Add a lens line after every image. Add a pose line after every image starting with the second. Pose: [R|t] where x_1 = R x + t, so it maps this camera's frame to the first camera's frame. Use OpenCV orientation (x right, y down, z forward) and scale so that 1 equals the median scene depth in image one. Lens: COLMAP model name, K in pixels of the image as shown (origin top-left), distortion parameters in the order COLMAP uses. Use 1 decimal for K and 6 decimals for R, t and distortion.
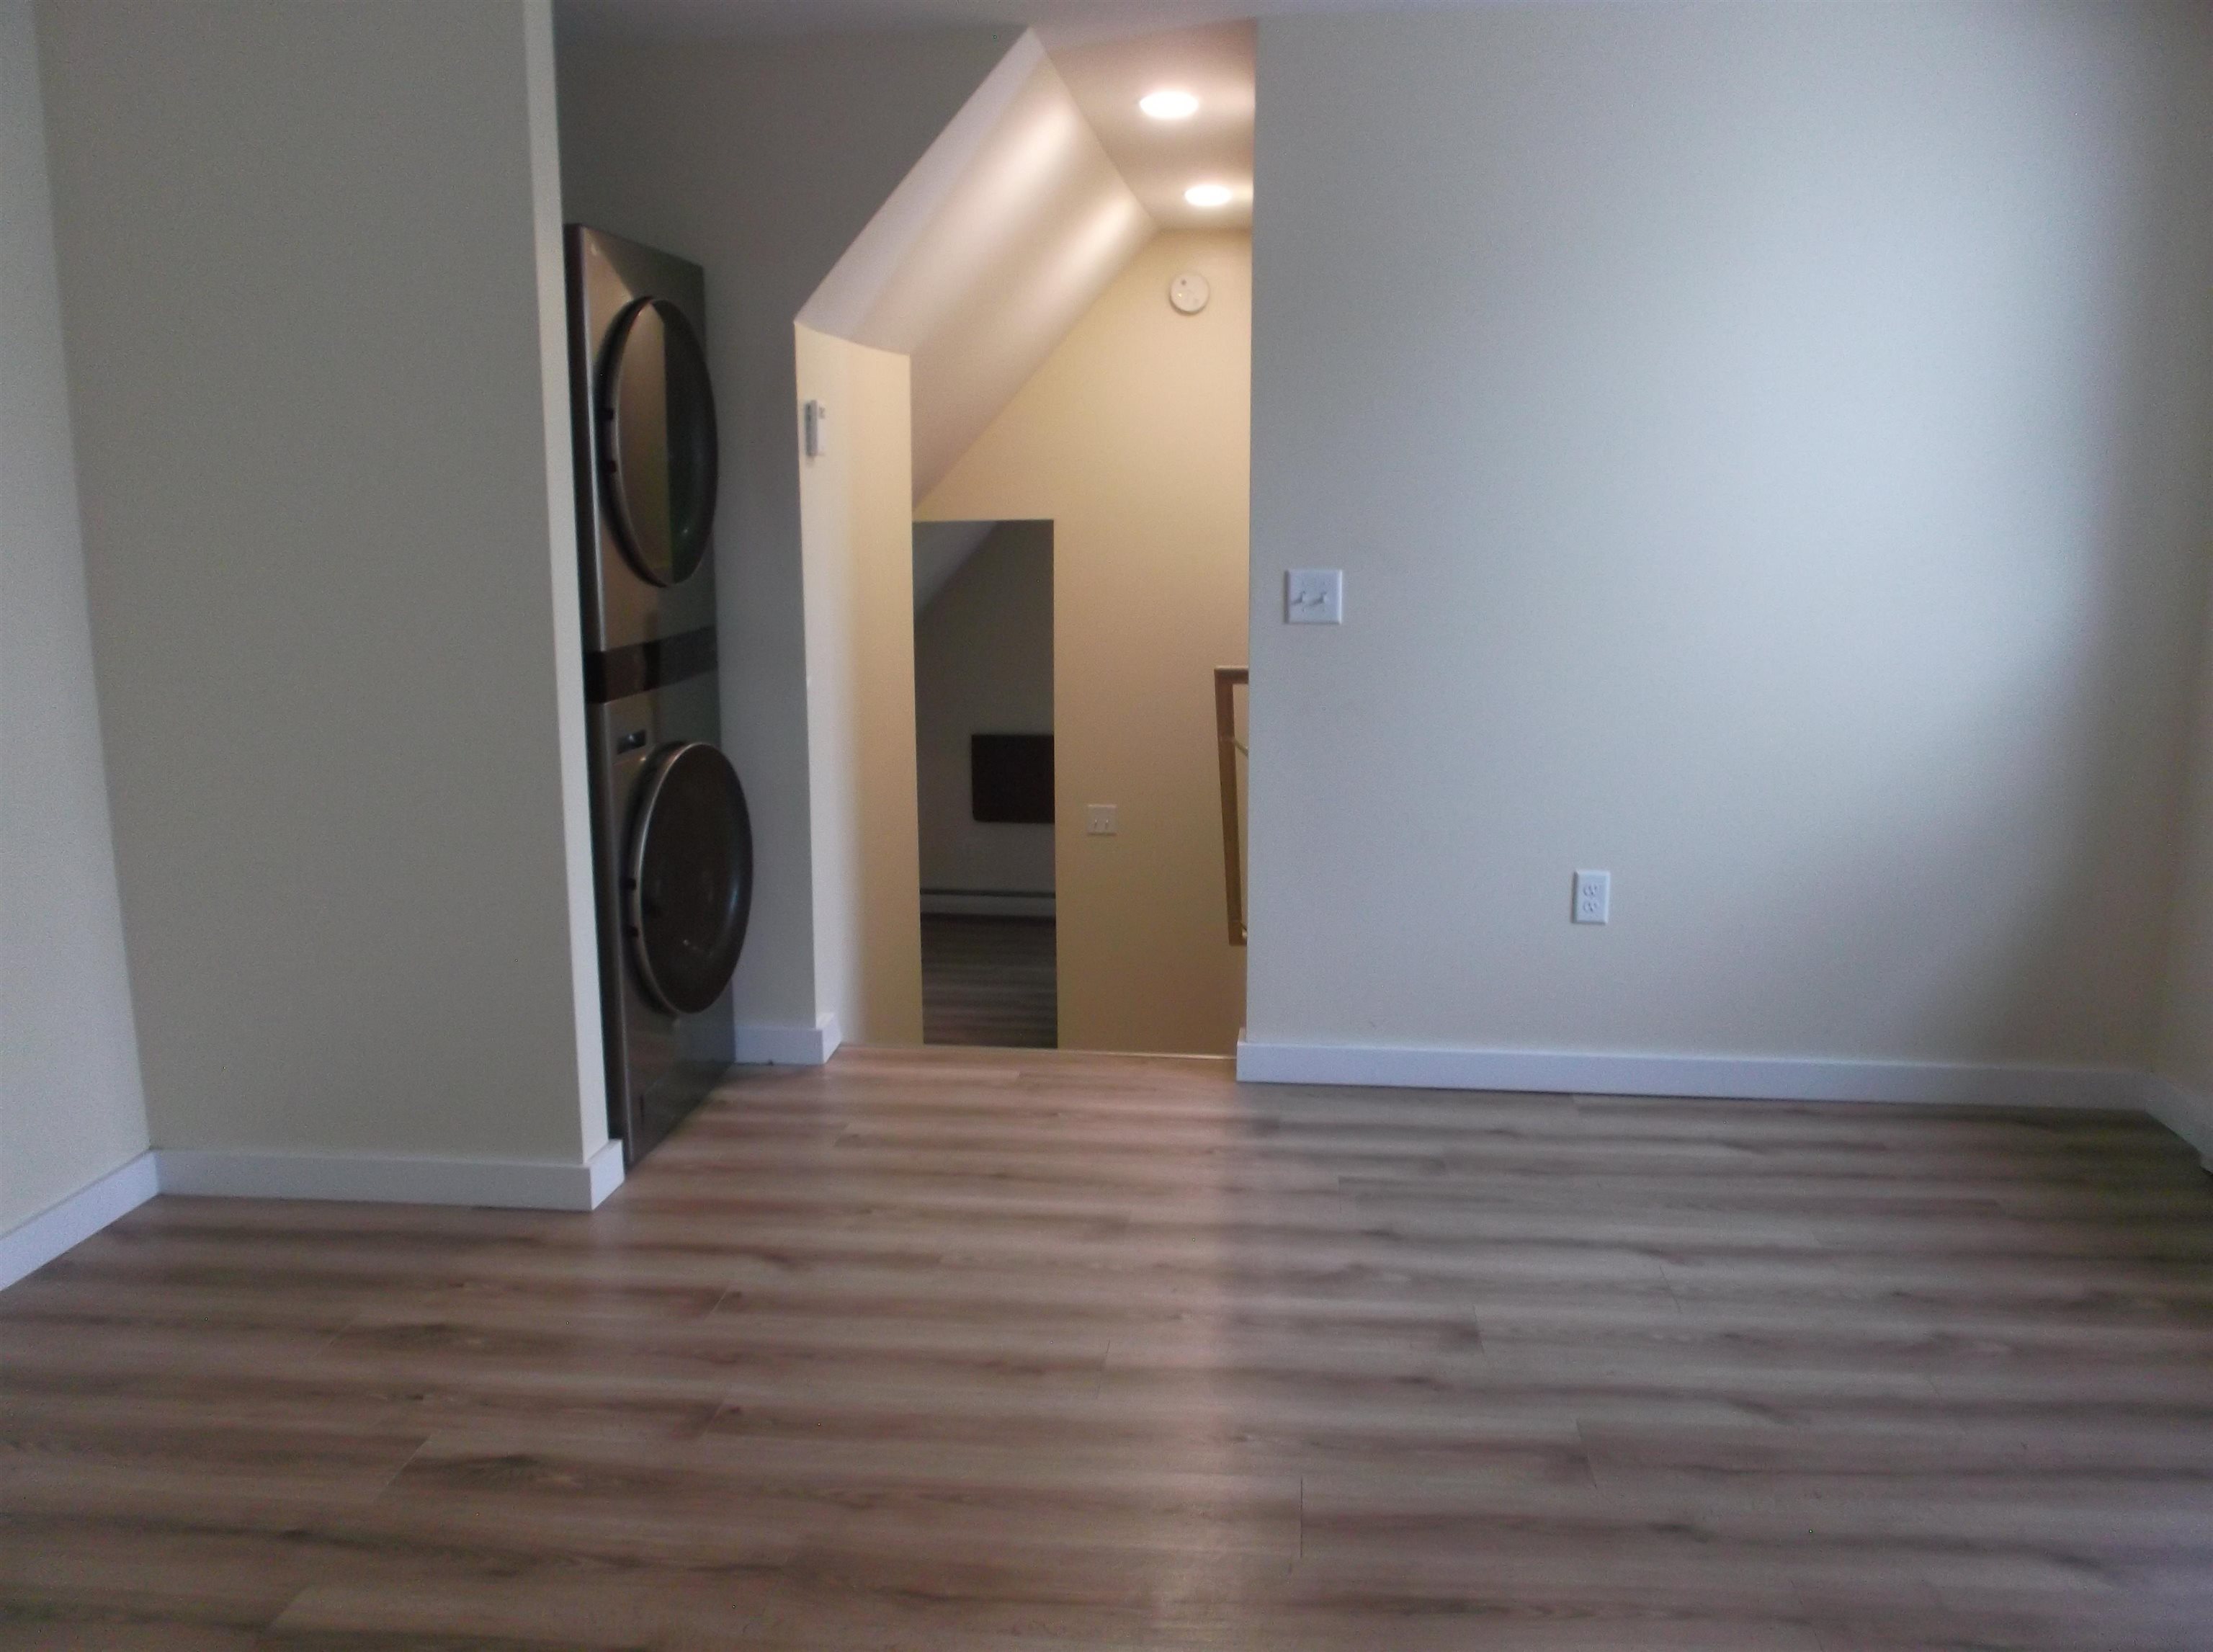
lens RADIAL K [[1751.8, 0, 1107.5], [0, 1751.8, 818.2], [0, 0, 1]] dist [-0.044882, -0.011013]
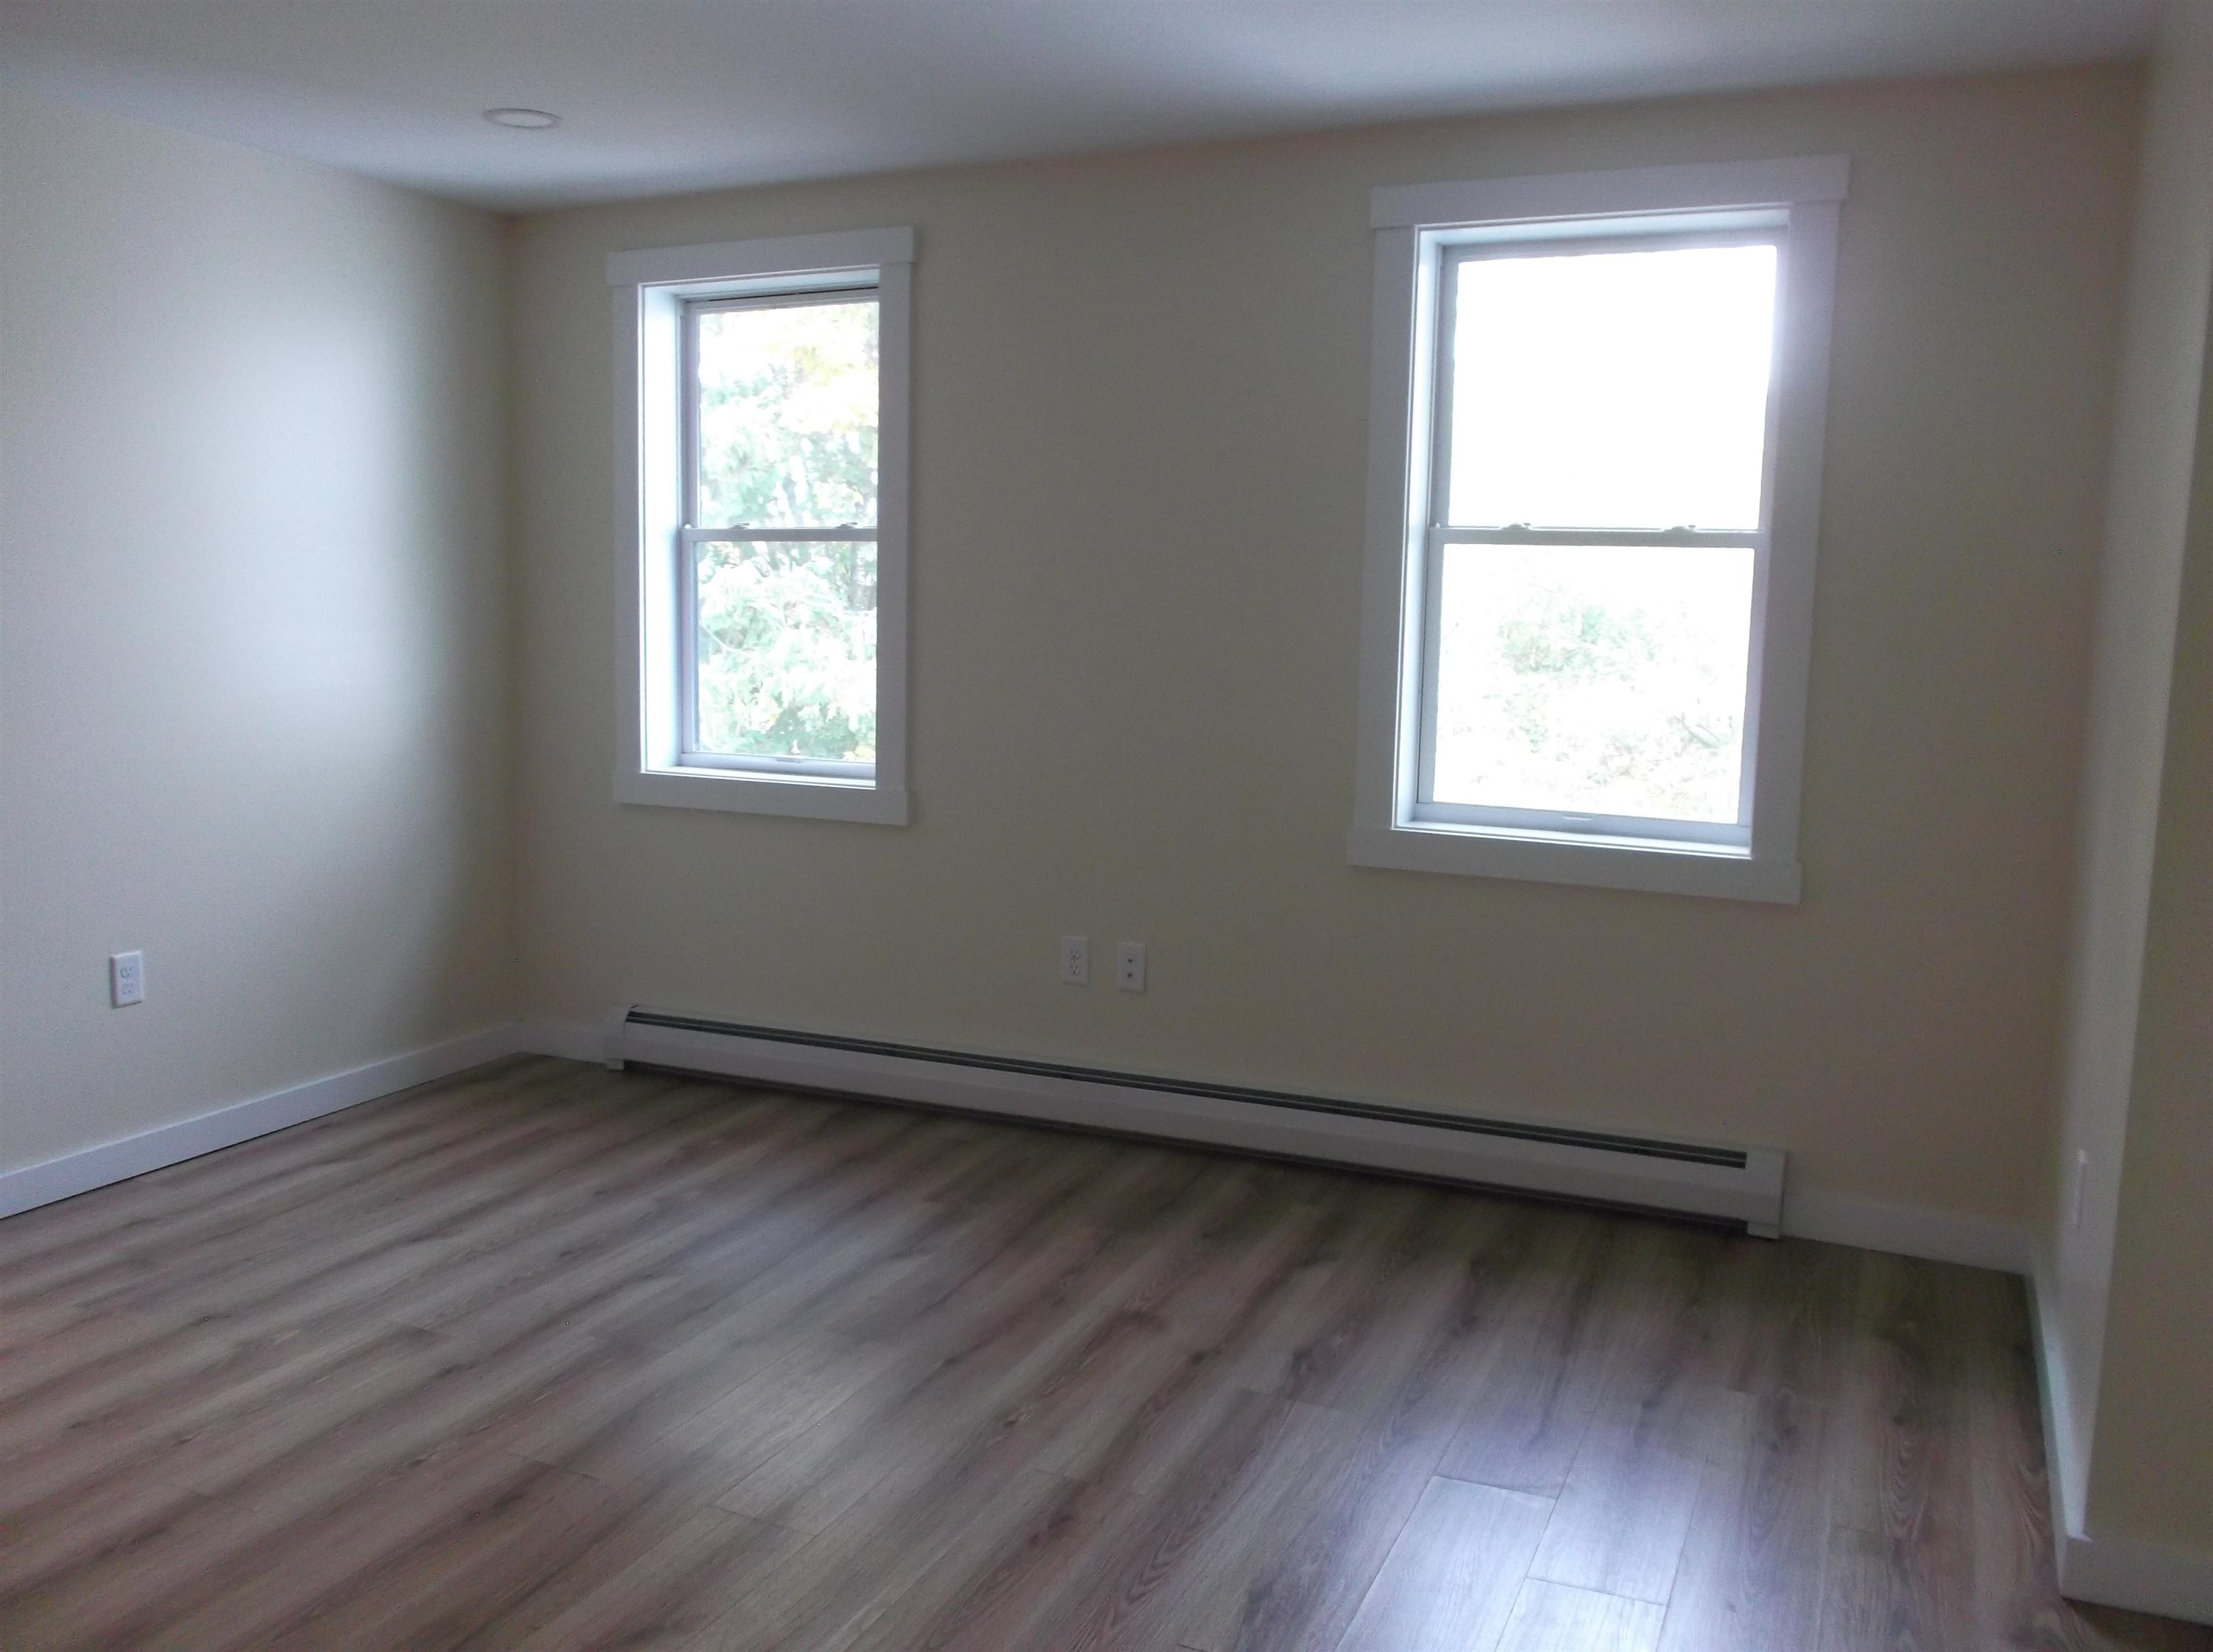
lens RADIAL K [[1751.8, 0, 1107.0], [0, 1751.8, 829.5], [0, 0, 1]] dist [-0.044882, -0.011013]
pose [[0.331265, -0.129606, 0.934594, -0.489980], [0.159328, 0.983980, 0.079981, -0.031513], [-0.929988, 0.122412, 0.346608, 0.122151]]
